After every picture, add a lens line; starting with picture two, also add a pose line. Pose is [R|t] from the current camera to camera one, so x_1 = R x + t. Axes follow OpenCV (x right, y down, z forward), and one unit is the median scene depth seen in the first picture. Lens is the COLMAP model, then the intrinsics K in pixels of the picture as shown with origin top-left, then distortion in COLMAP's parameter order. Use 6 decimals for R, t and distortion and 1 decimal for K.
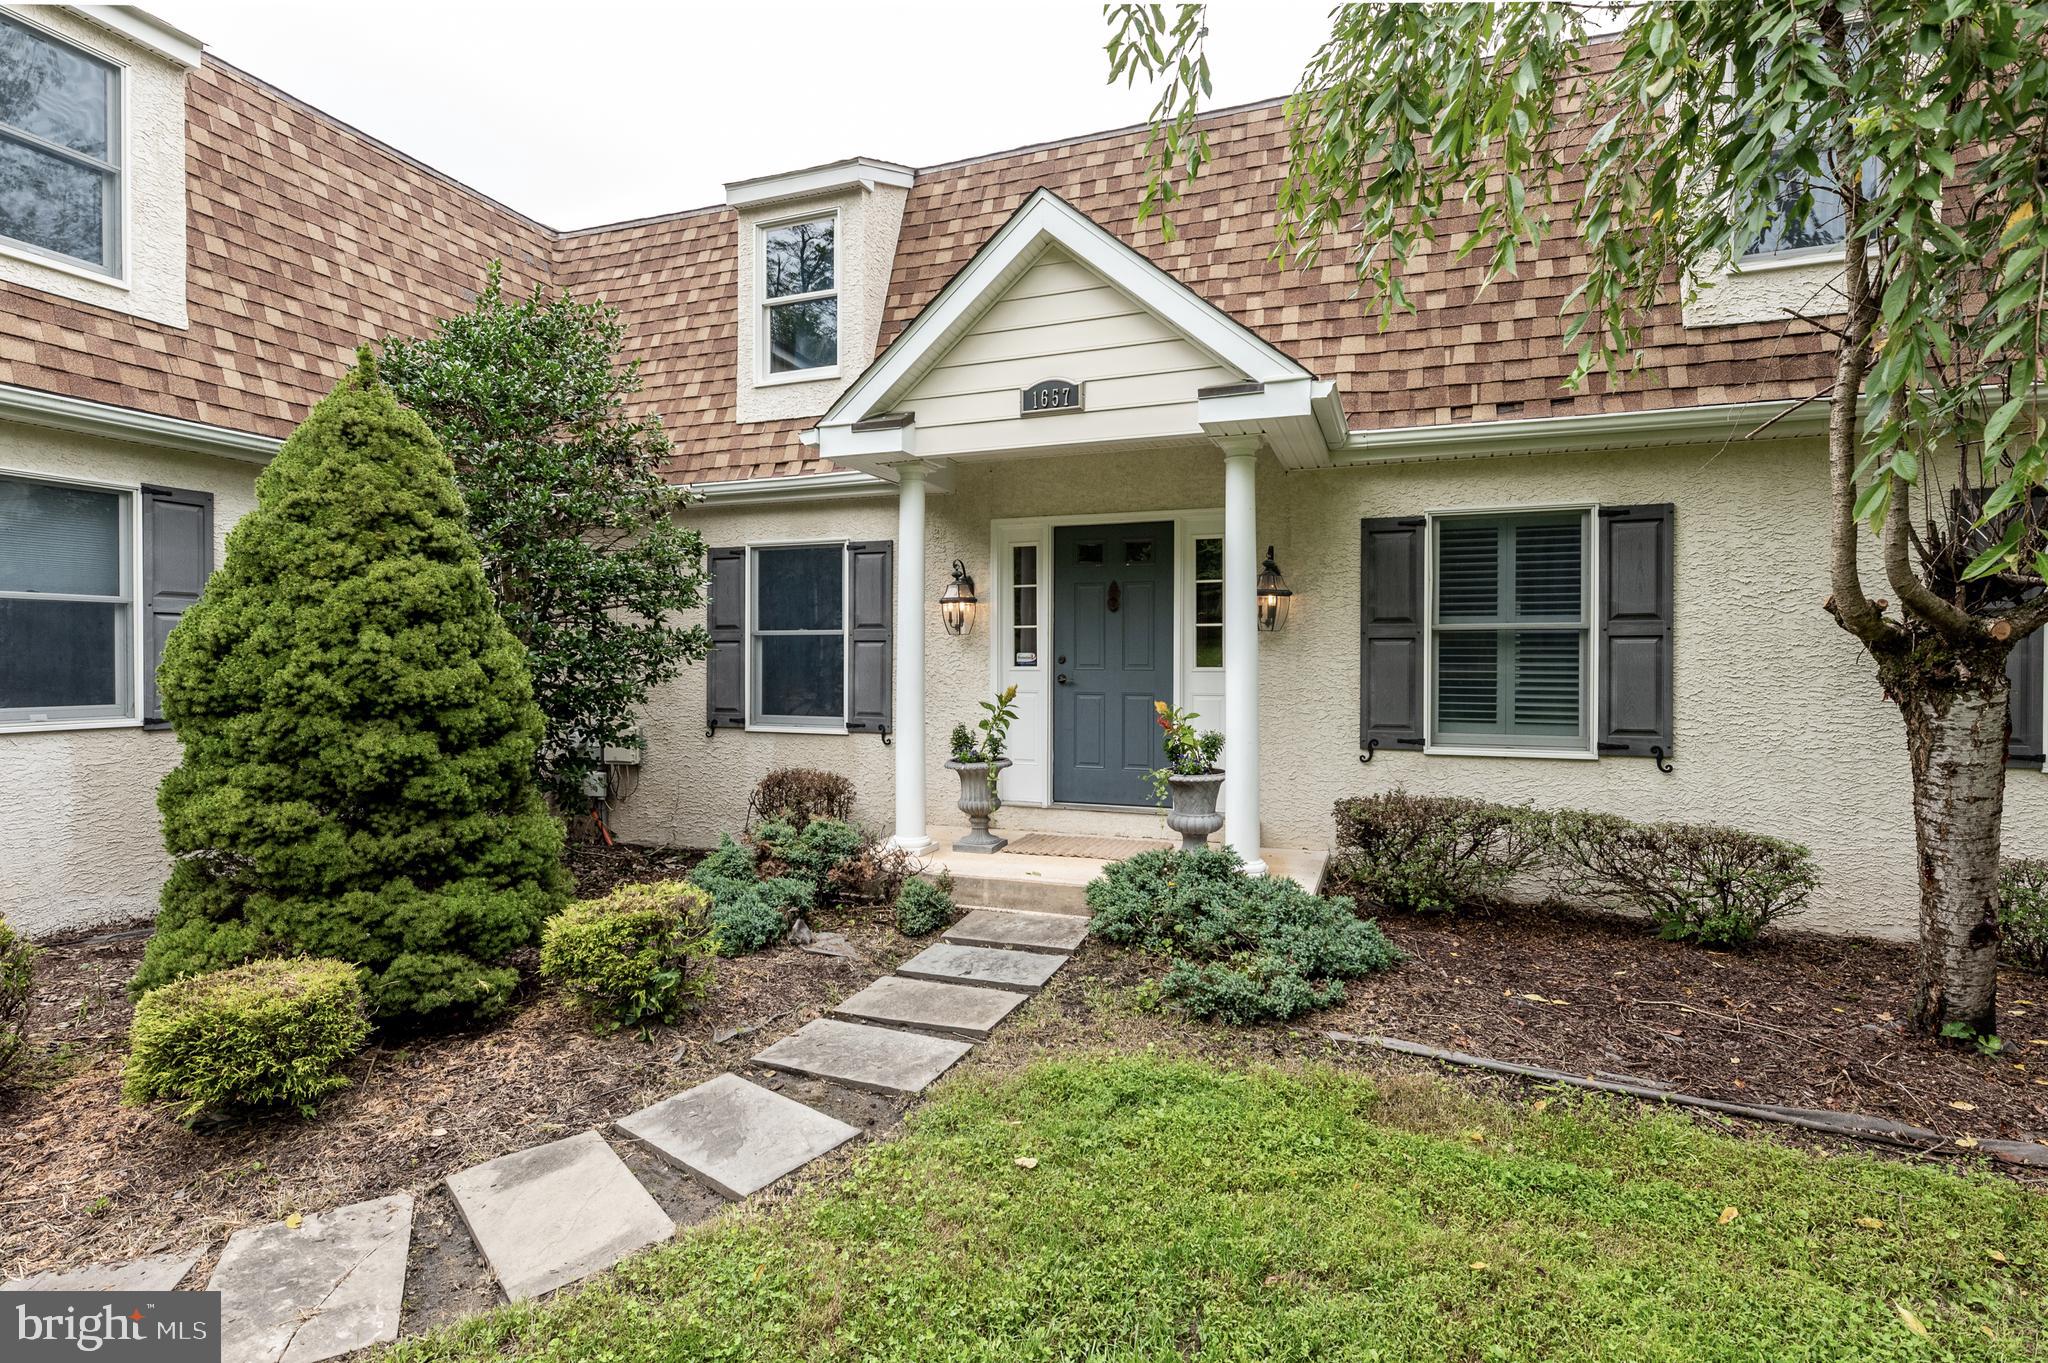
lens RADIAL K [[924.6, 0, 1024.0], [0, 924.6, 681.5], [0, 0, 1]] dist [0.001421, -0.000017]
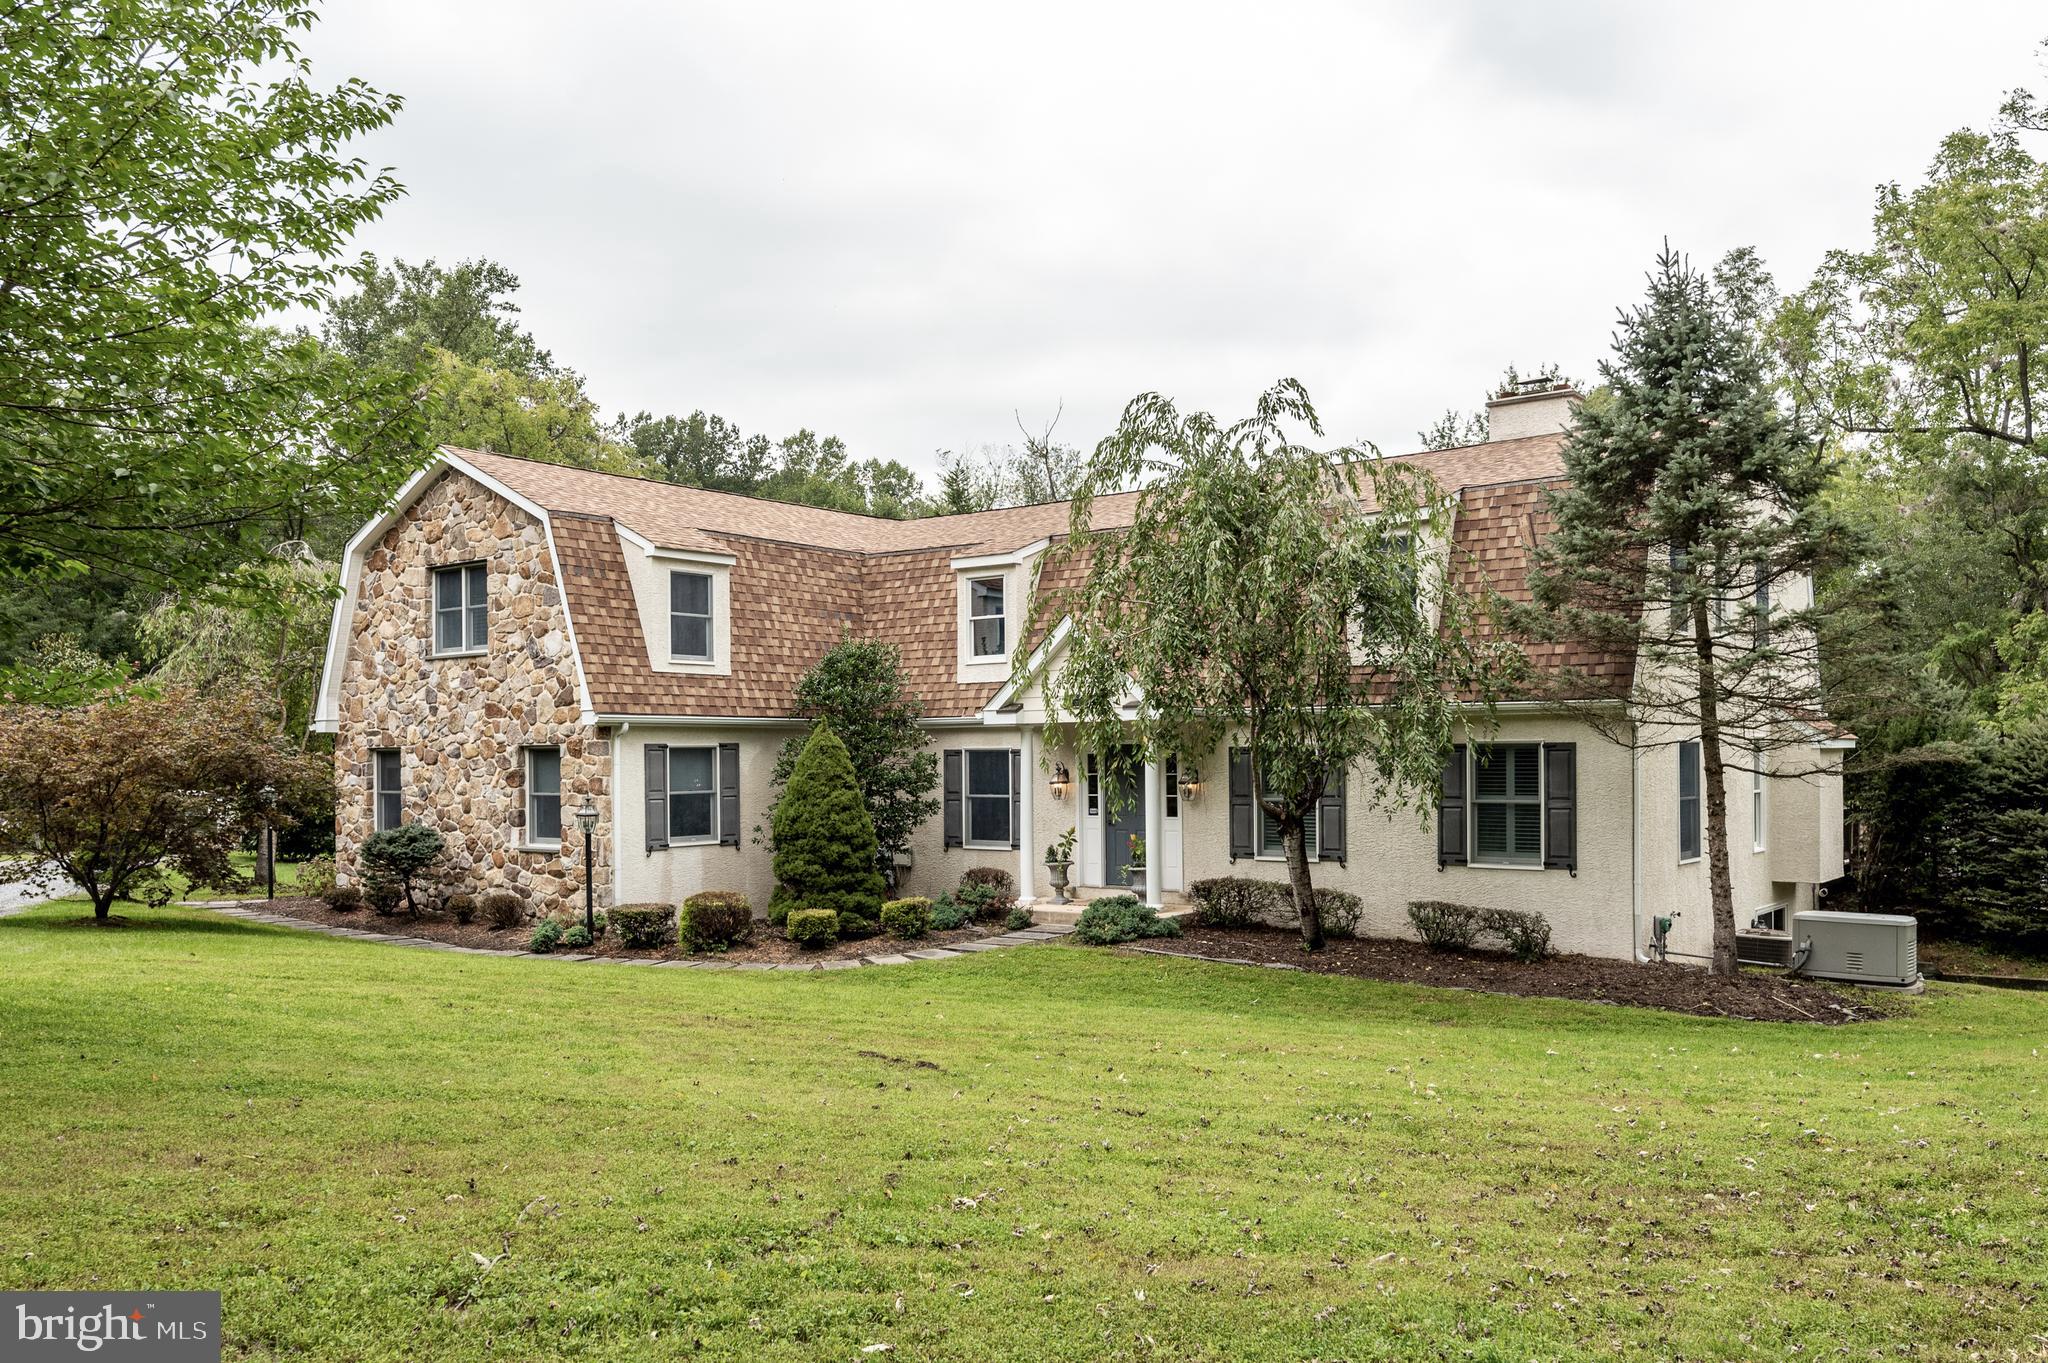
lens RADIAL K [[1700.3, 0, 1037.1], [0, 1700.3, 779.4], [0, 0, 1]] dist [0.004955, 0.004747]
pose [[0.947906, -0.007404, -0.318465, 1.174338], [0.007787, 0.999970, -0.000070, -0.105836], [0.318456, -0.002414, 0.947935, -2.770405]]
